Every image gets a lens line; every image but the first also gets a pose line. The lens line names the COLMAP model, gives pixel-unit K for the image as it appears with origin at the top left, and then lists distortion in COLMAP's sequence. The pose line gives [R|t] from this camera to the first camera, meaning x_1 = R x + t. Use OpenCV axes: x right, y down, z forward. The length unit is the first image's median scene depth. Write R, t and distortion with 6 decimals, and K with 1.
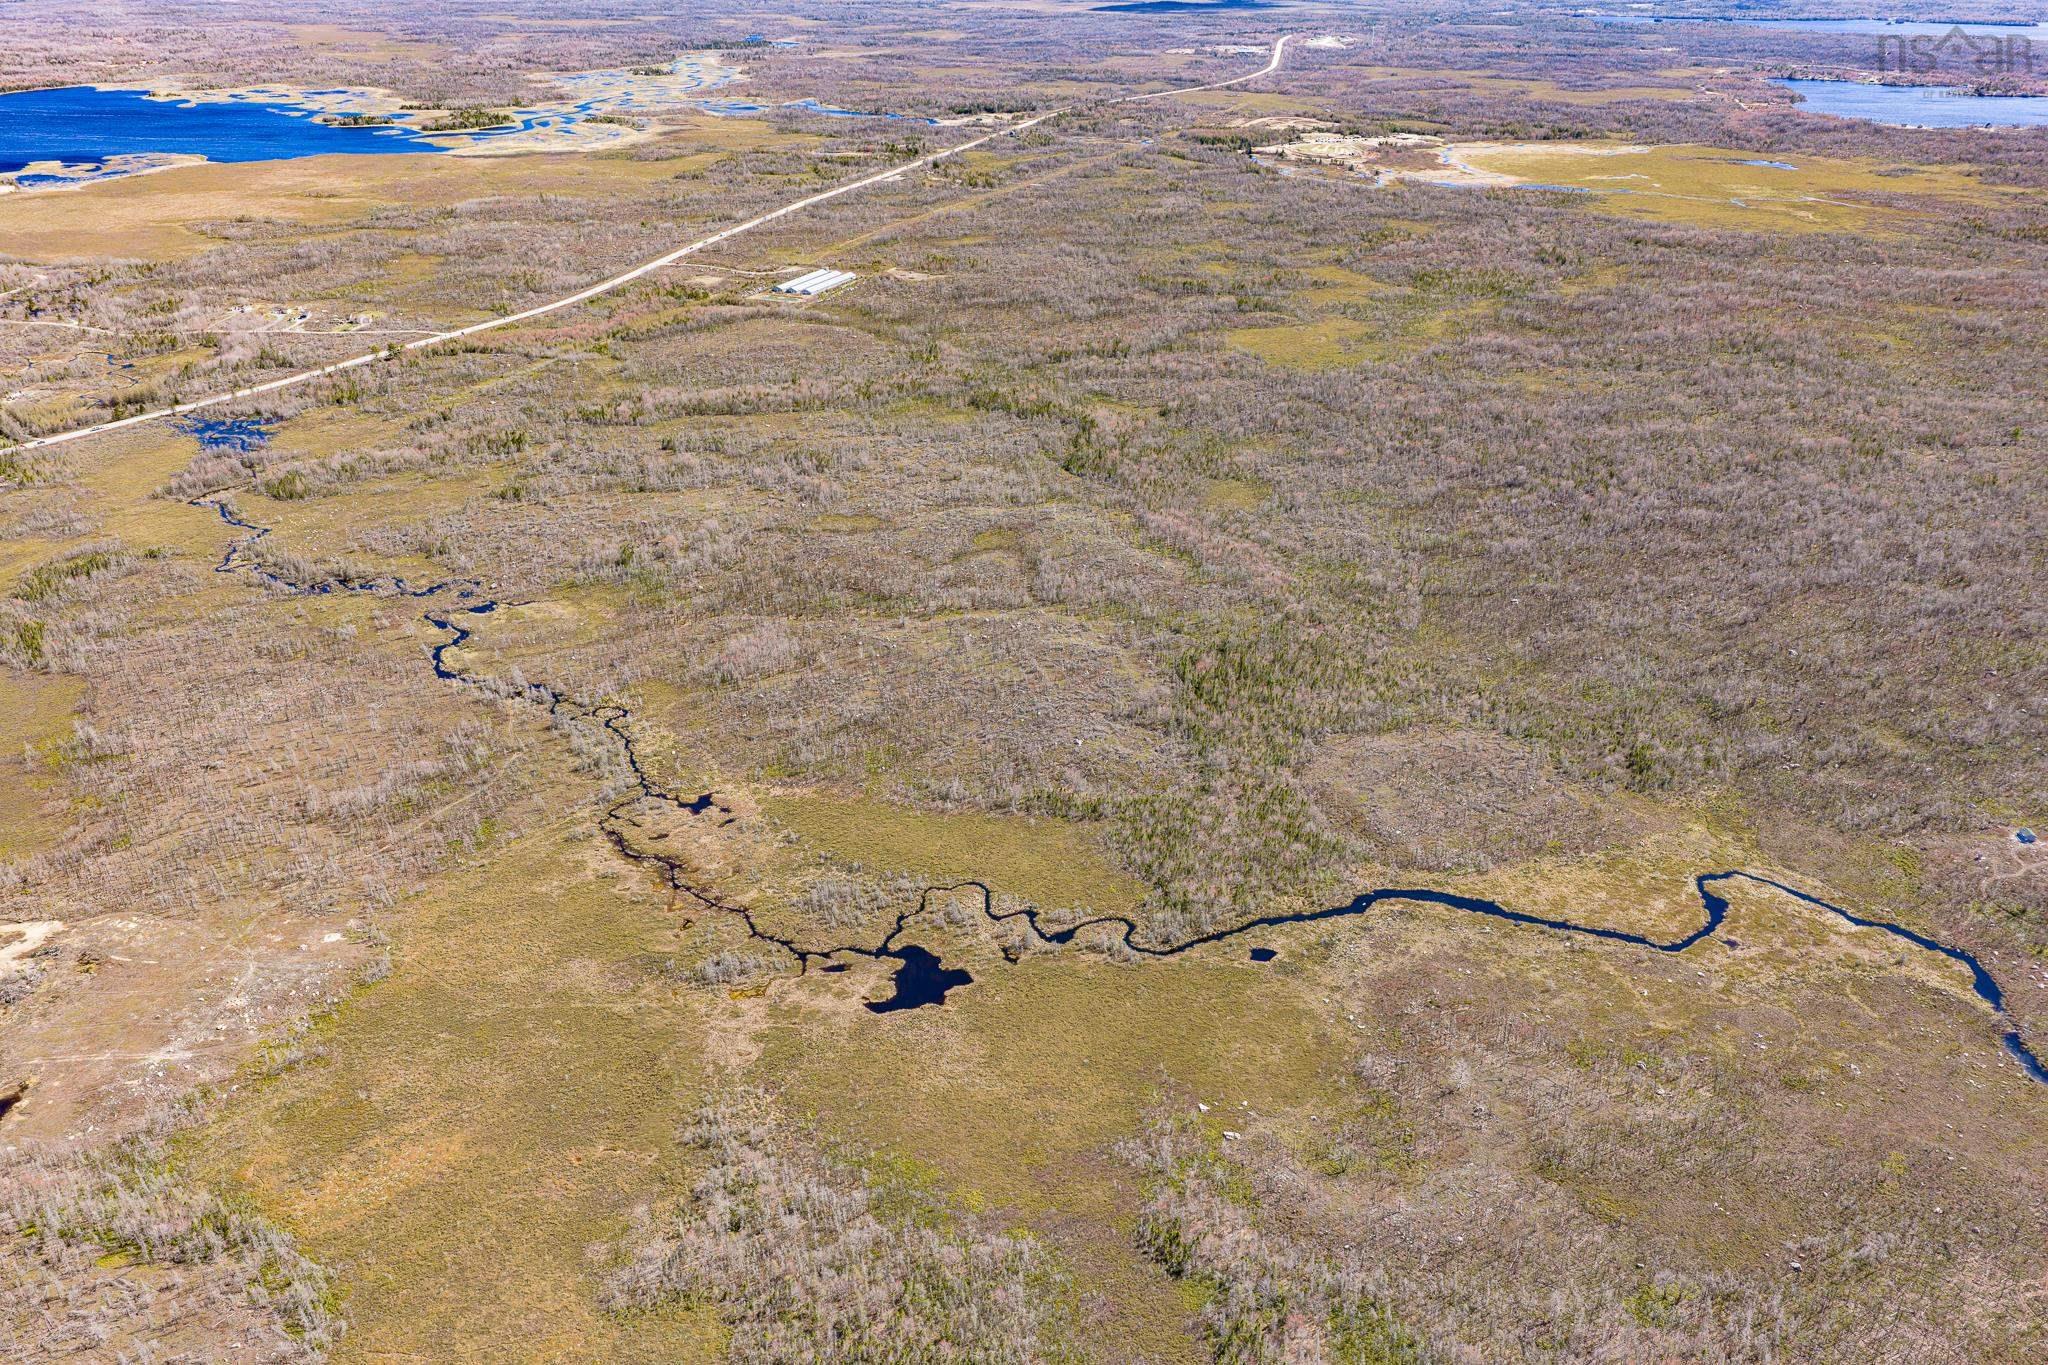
lens RADIAL K [[1660.7, 0, 1023.5], [0, 1660.7, 684.2], [0, 0, 1]] dist [0.012897, -0.012286]
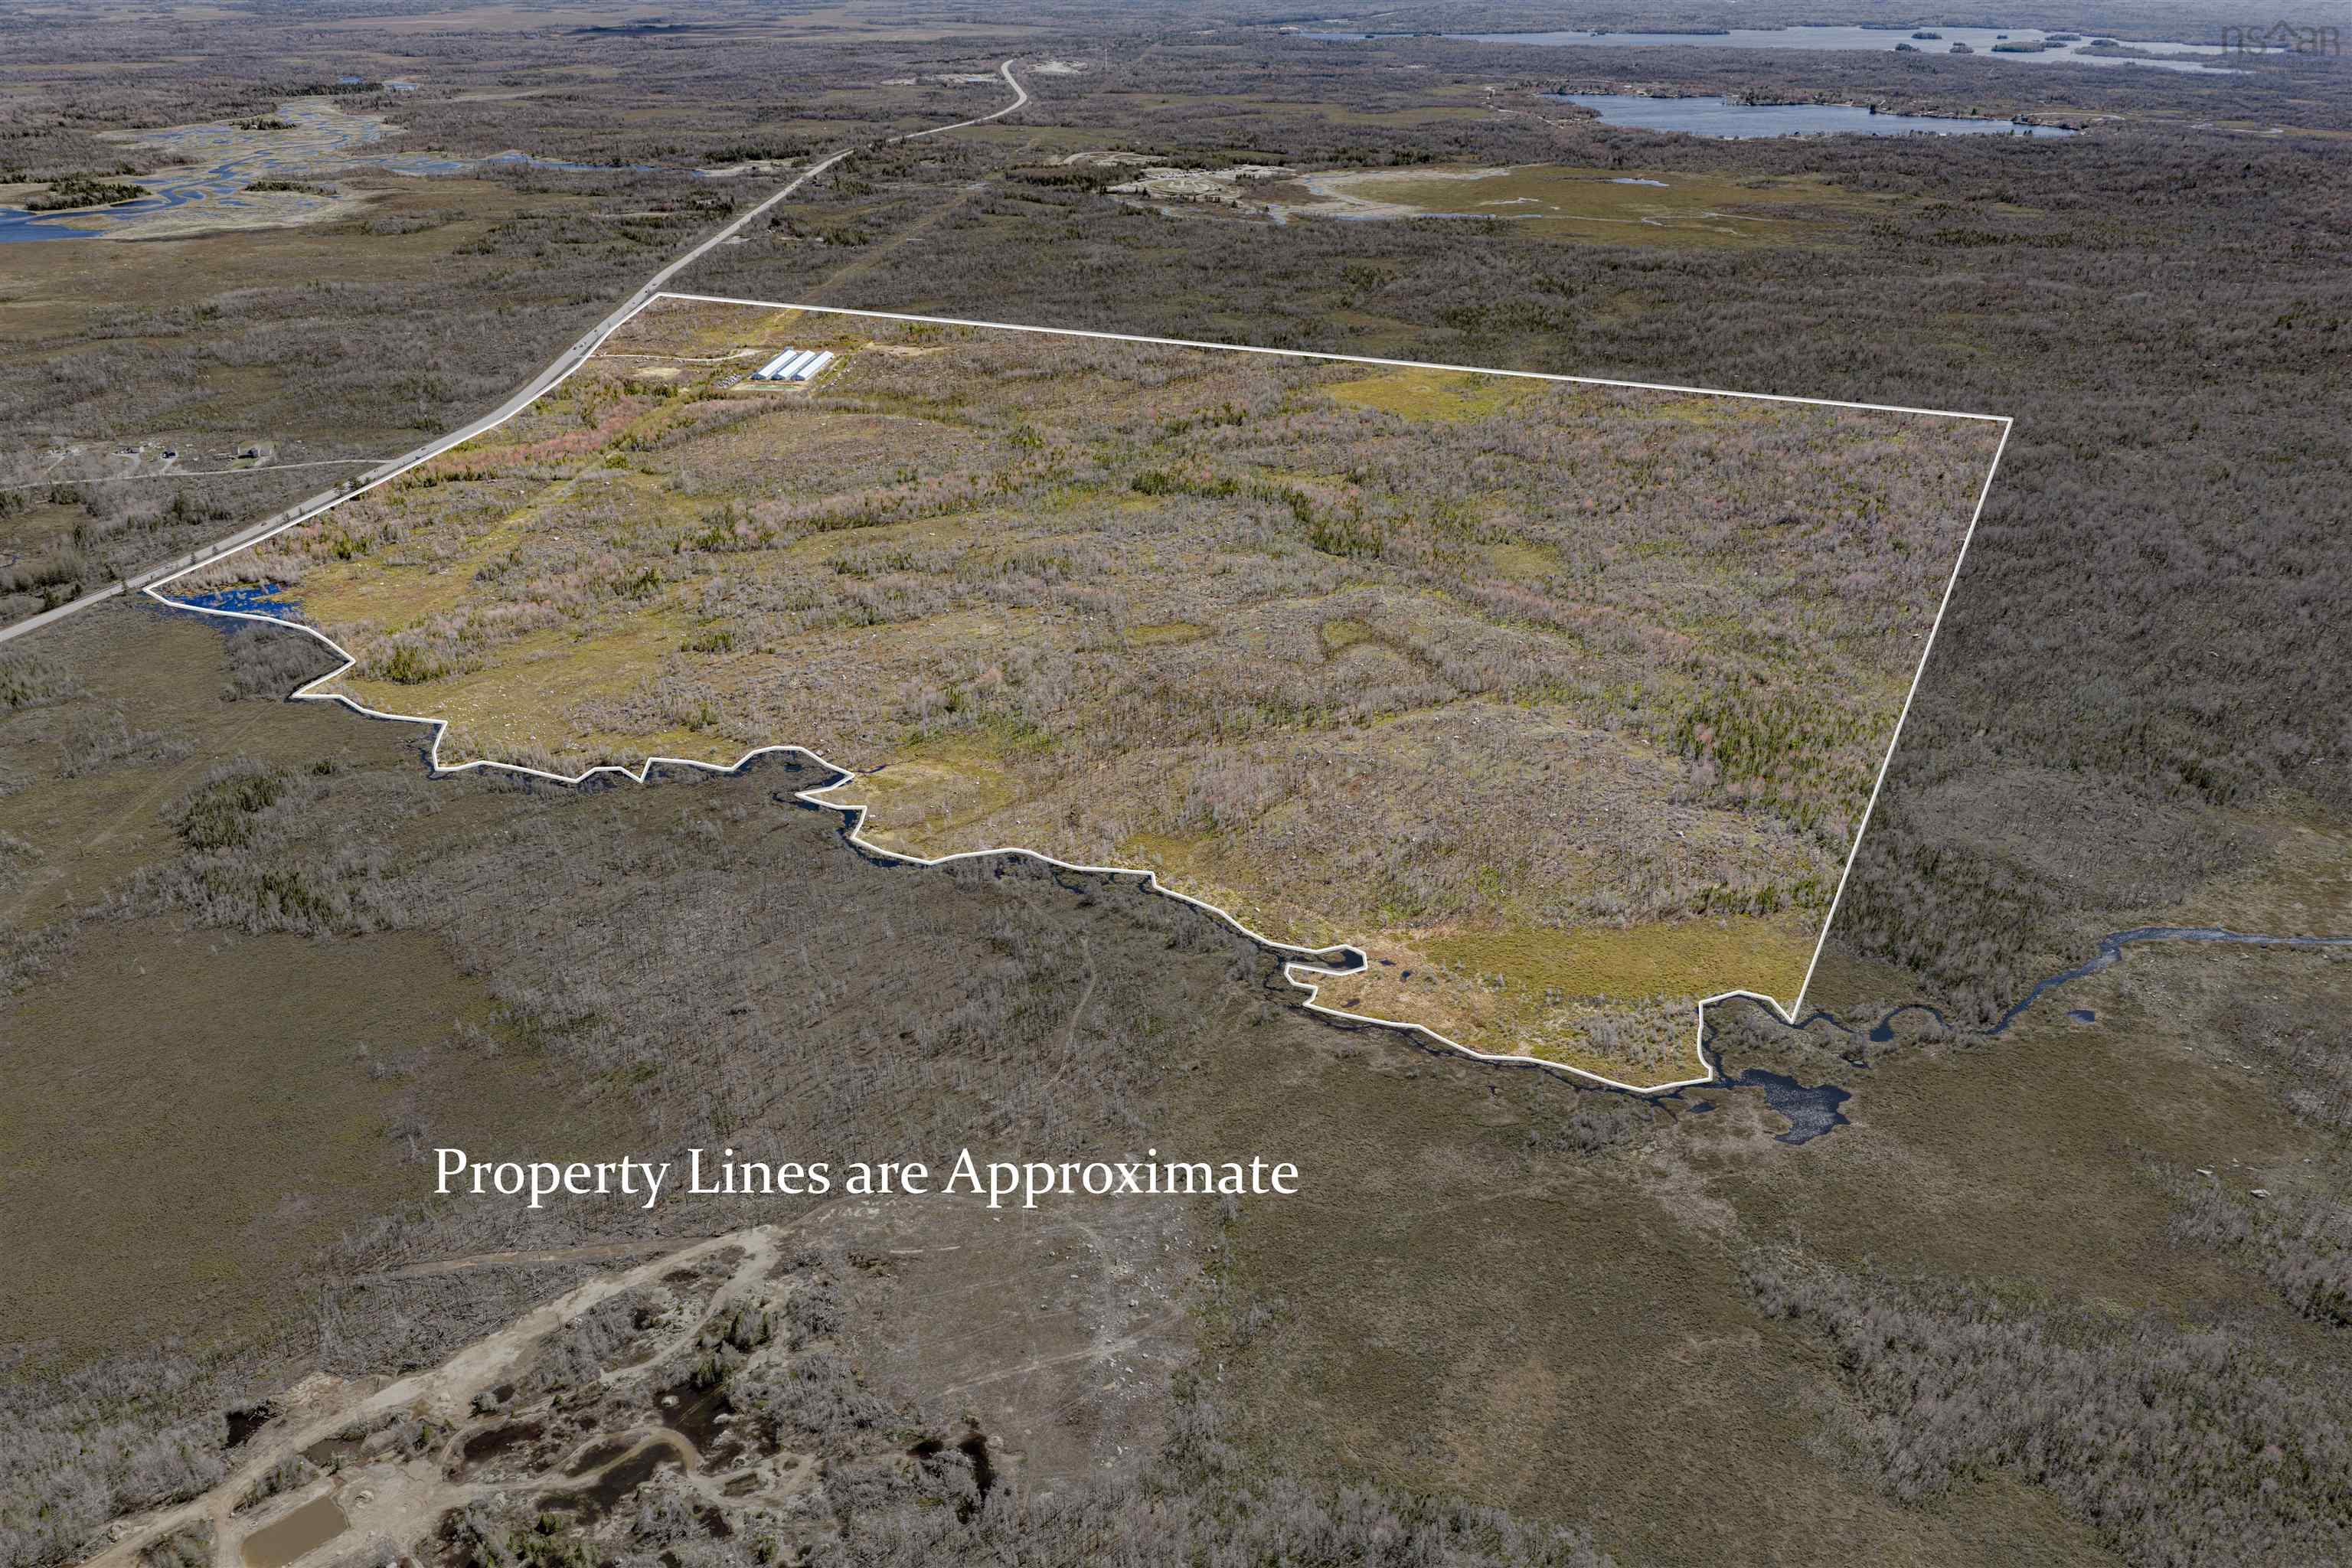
lens RADIAL K [[1907.2, 0, 1176.1], [0, 1907.2, 781.2], [0, 0, 1]] dist [0.012897, -0.012286]
pose [[0.953812, -0.127091, 0.272196, -0.227689], [0.130374, 0.991446, 0.006068, -0.015886], [-0.270638, 0.029700, 0.962223, 0.032411]]
